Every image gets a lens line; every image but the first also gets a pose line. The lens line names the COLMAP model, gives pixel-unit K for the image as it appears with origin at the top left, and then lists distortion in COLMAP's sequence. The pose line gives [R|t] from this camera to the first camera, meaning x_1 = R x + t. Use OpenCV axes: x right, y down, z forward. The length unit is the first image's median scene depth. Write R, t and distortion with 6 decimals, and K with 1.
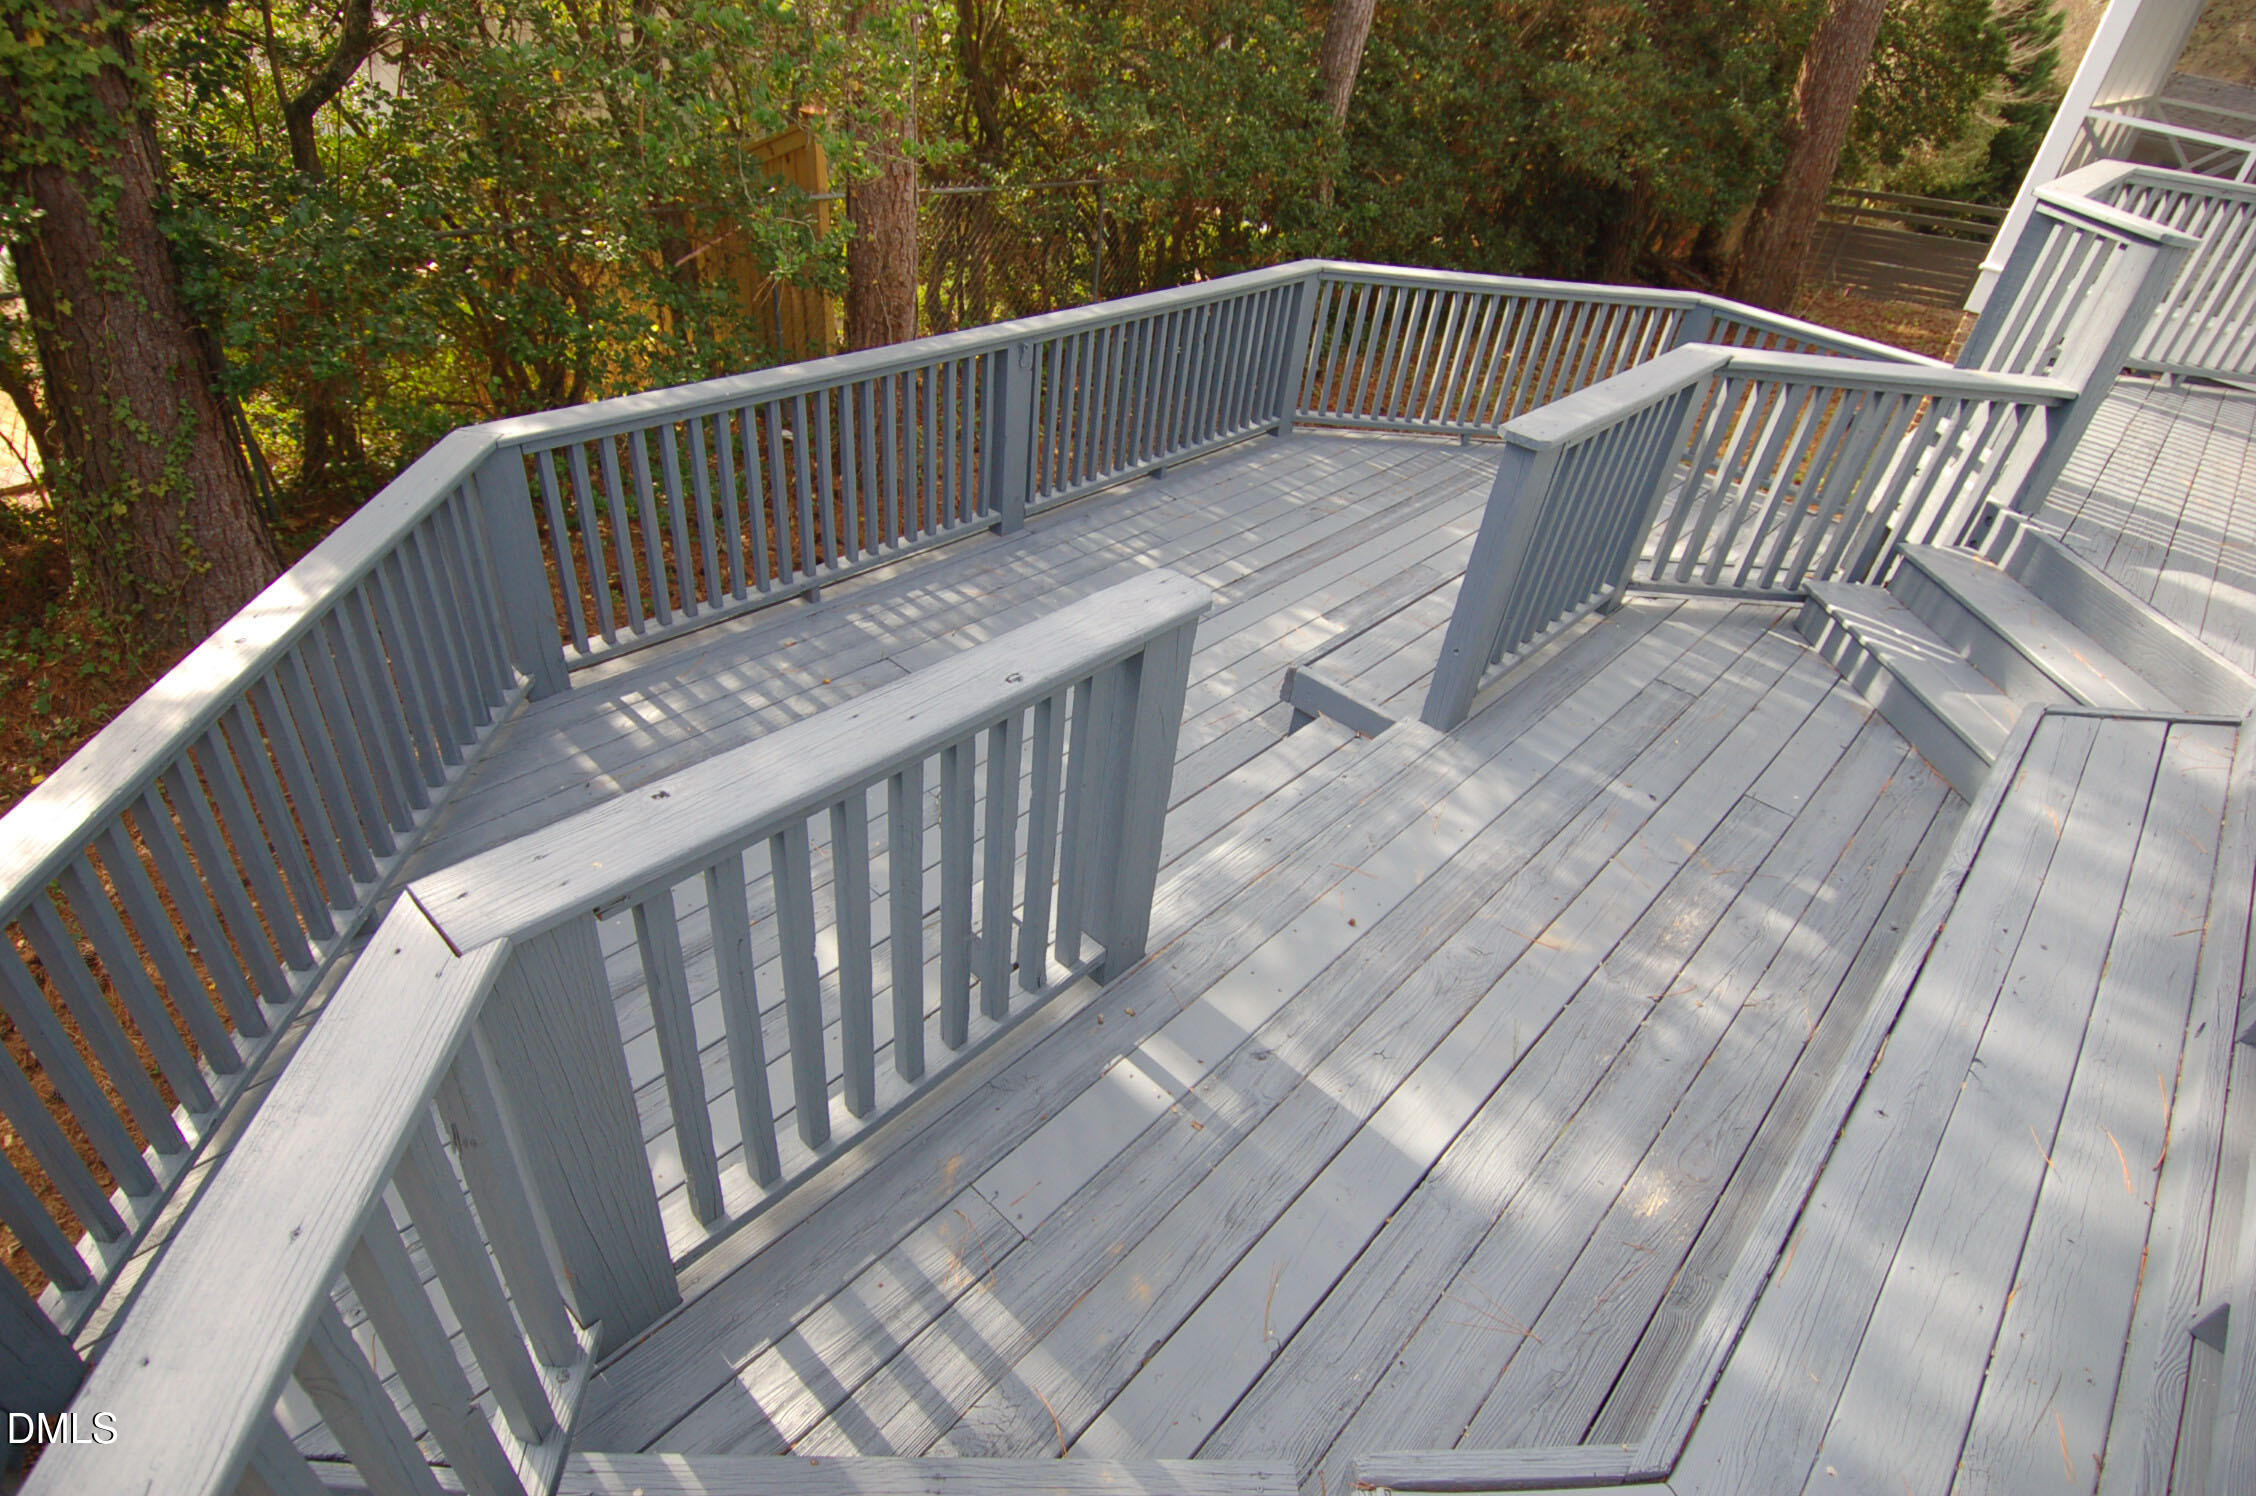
lens RADIAL K [[1160.5, 0, 1133.4], [0, 1160.5, 757.6], [0, 0, 1]] dist [0.052173, -0.055238]
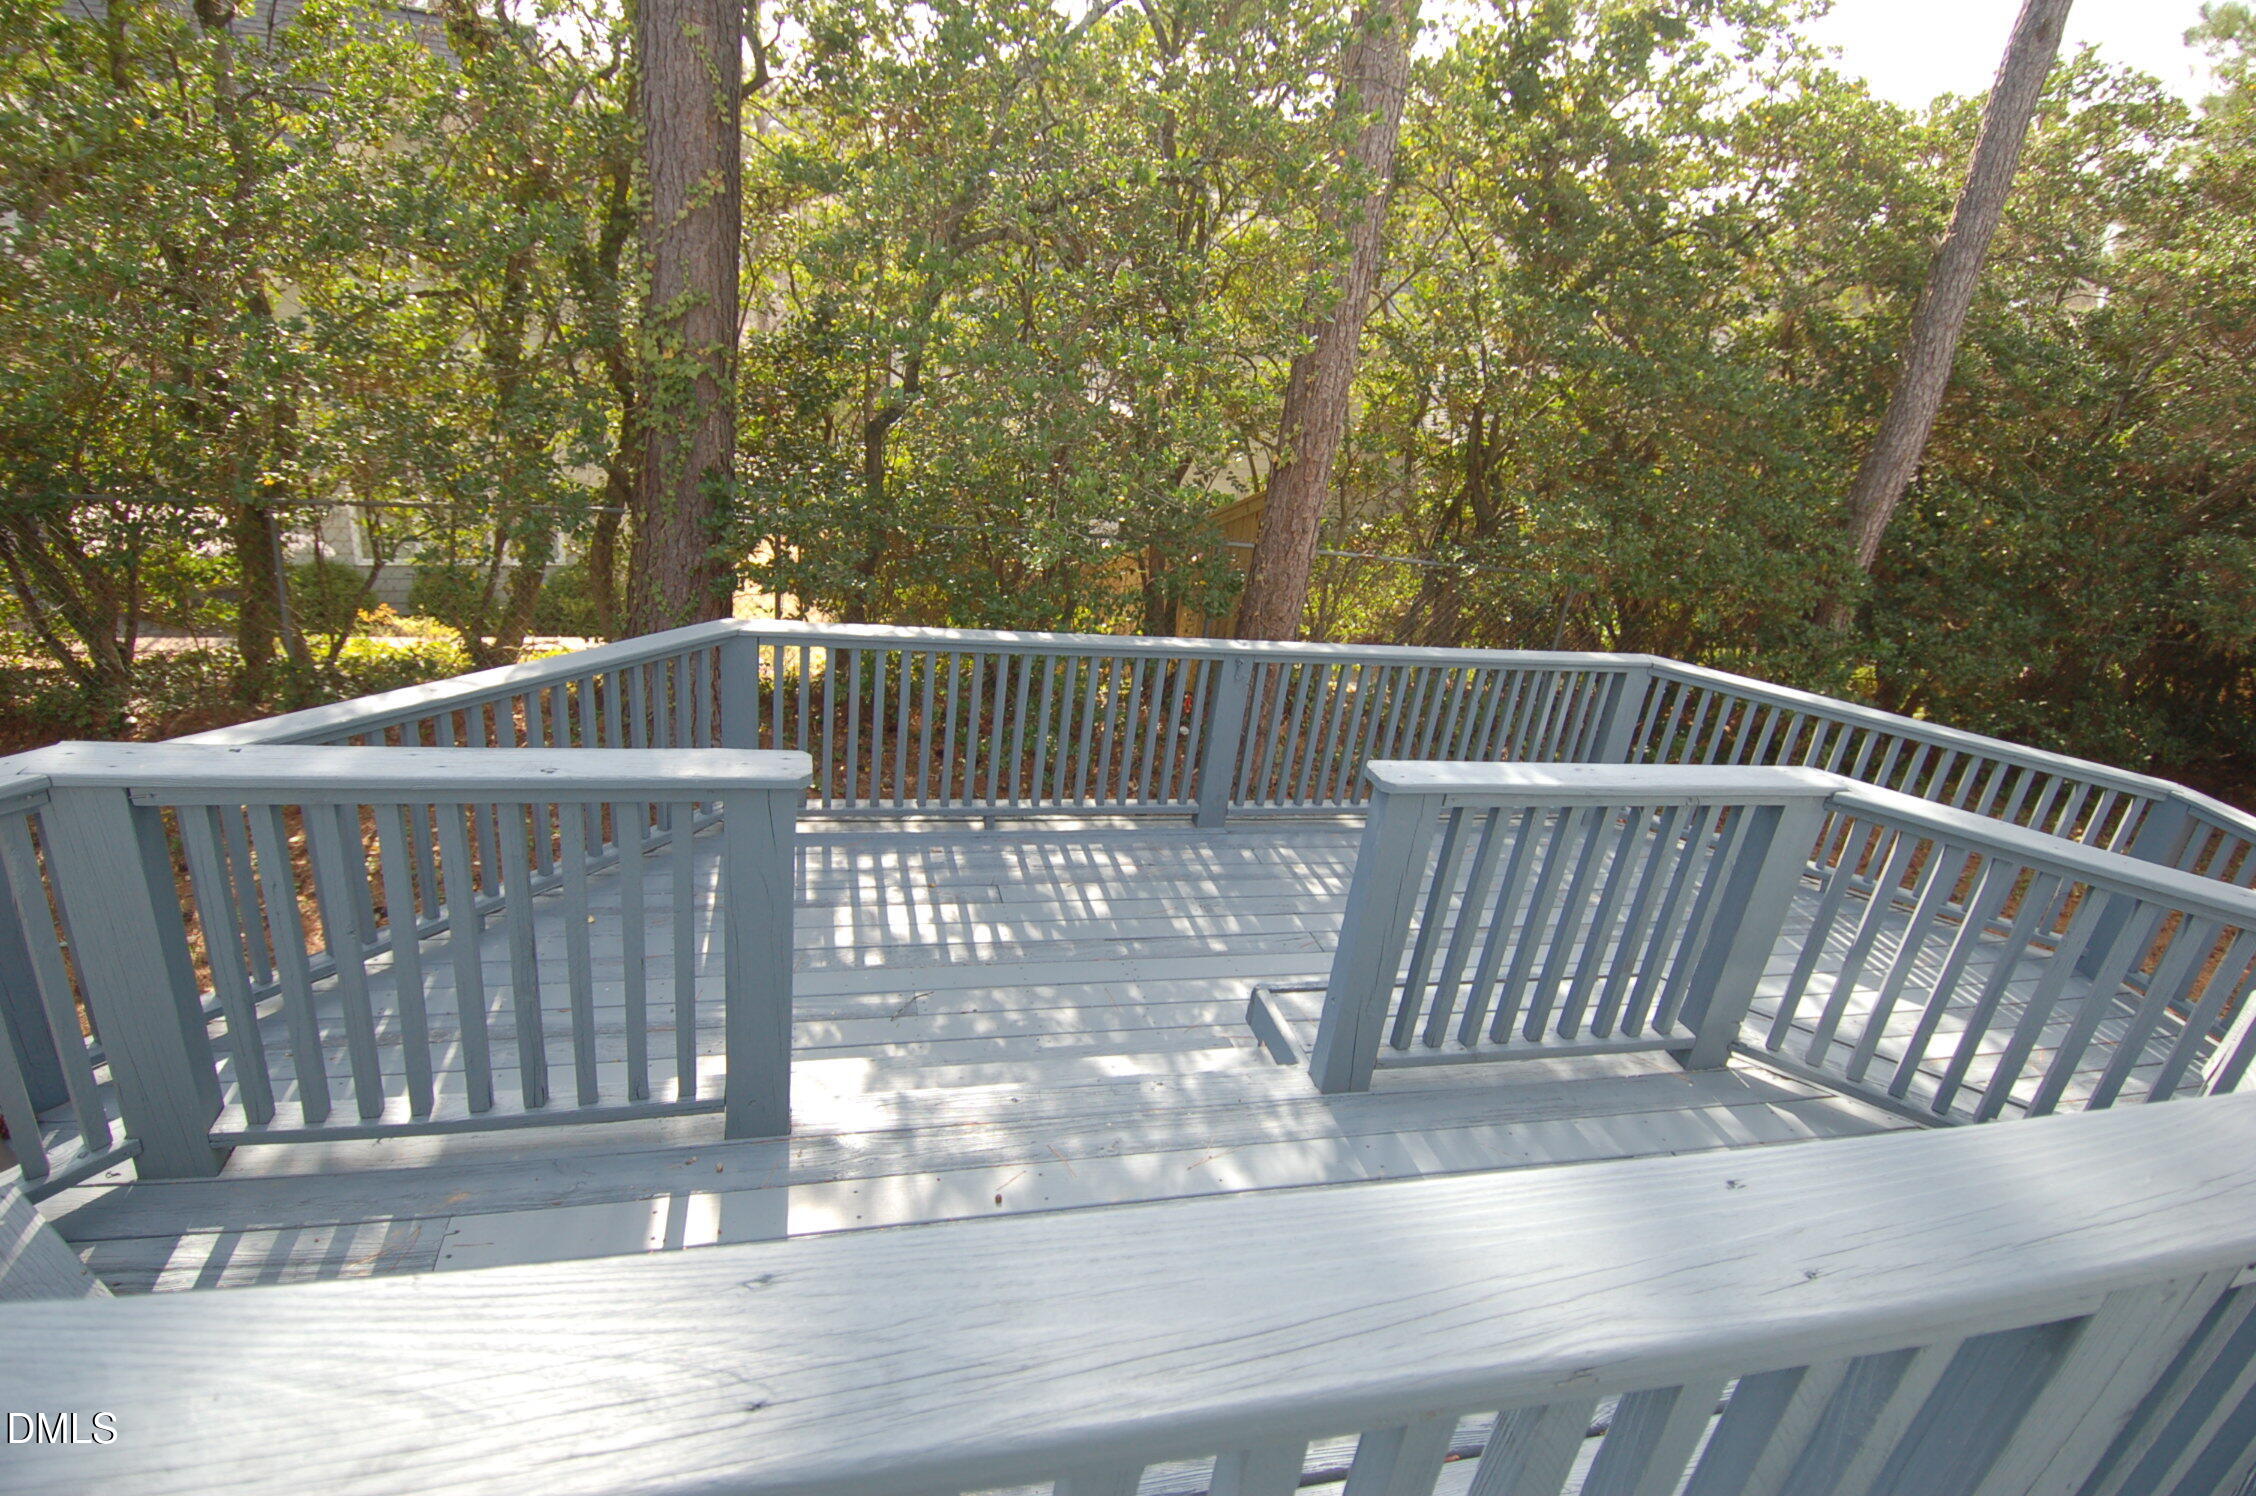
lens RADIAL K [[1160.5, 0, 1133.4], [0, 1160.5, 757.6], [0, 0, 1]] dist [0.052173, -0.055238]
pose [[0.837862, 0.211128, -0.503400, 0.451587], [-0.350464, 0.915075, -0.199529, -0.021525], [0.418523, 0.343602, 0.840700, 0.086978]]
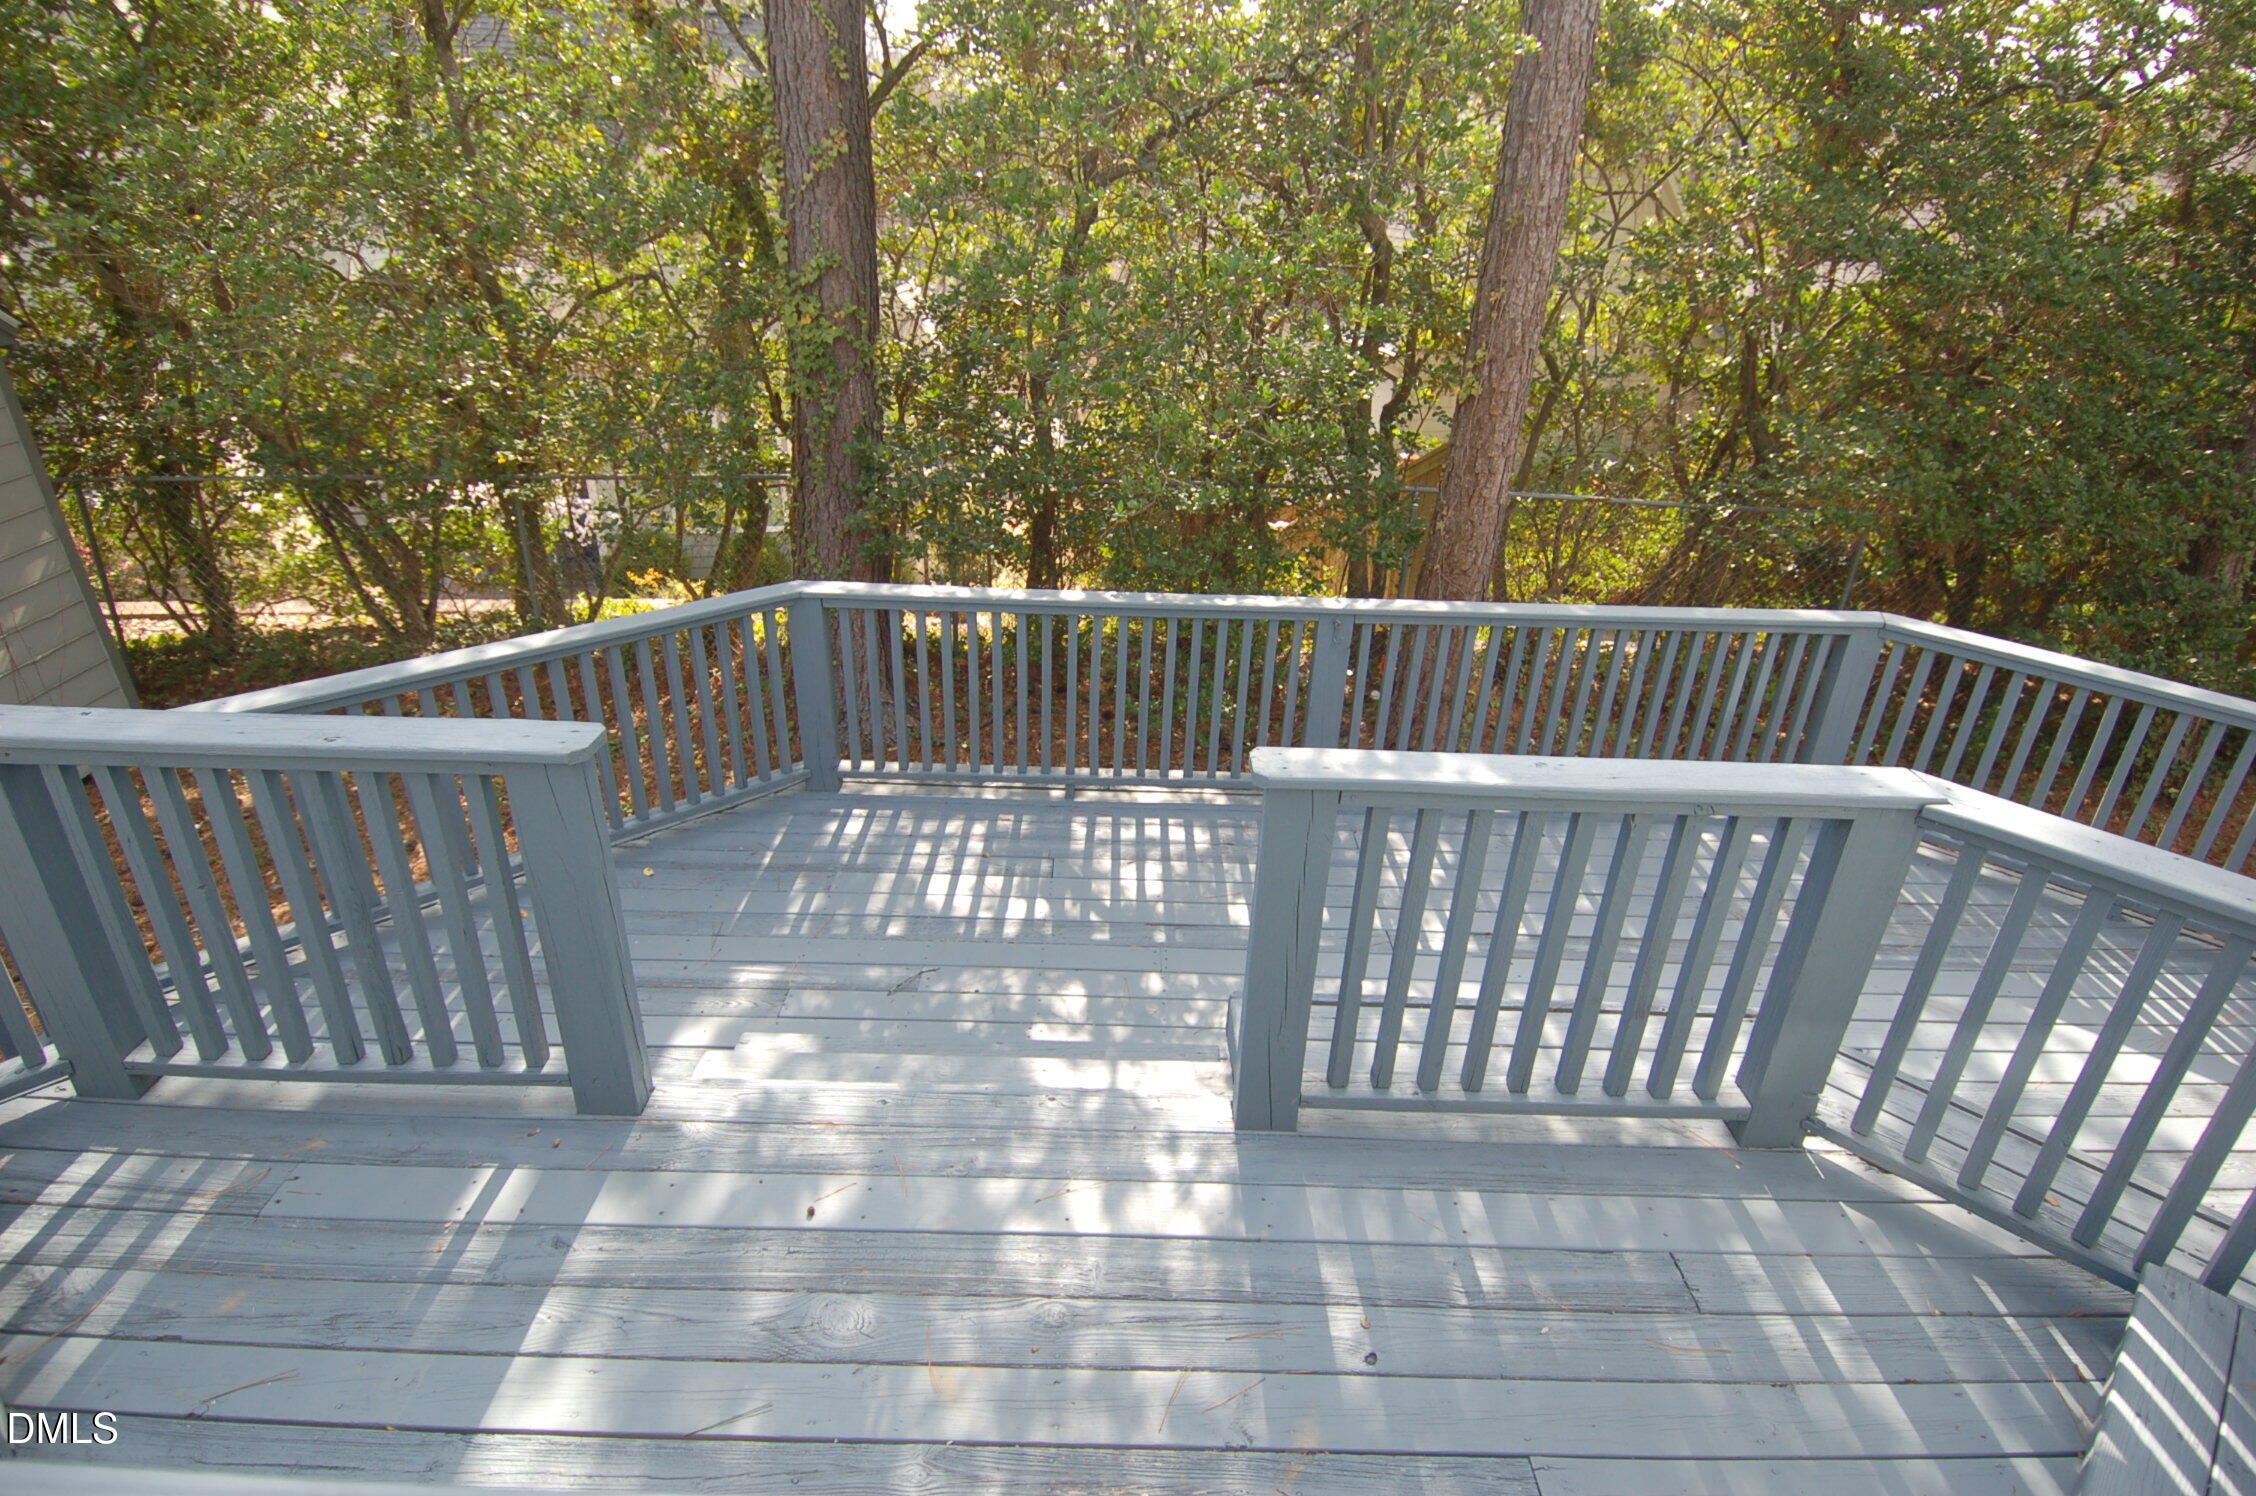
lens RADIAL K [[1160.5, 0, 1133.4], [0, 1160.5, 757.6], [0, 0, 1]] dist [0.052173, -0.055238]
pose [[0.671408, 0.252104, -0.696889, 0.580269], [-0.408563, 0.910465, -0.064258, -0.137339], [0.618294, 0.327866, 0.714295, 0.276260]]
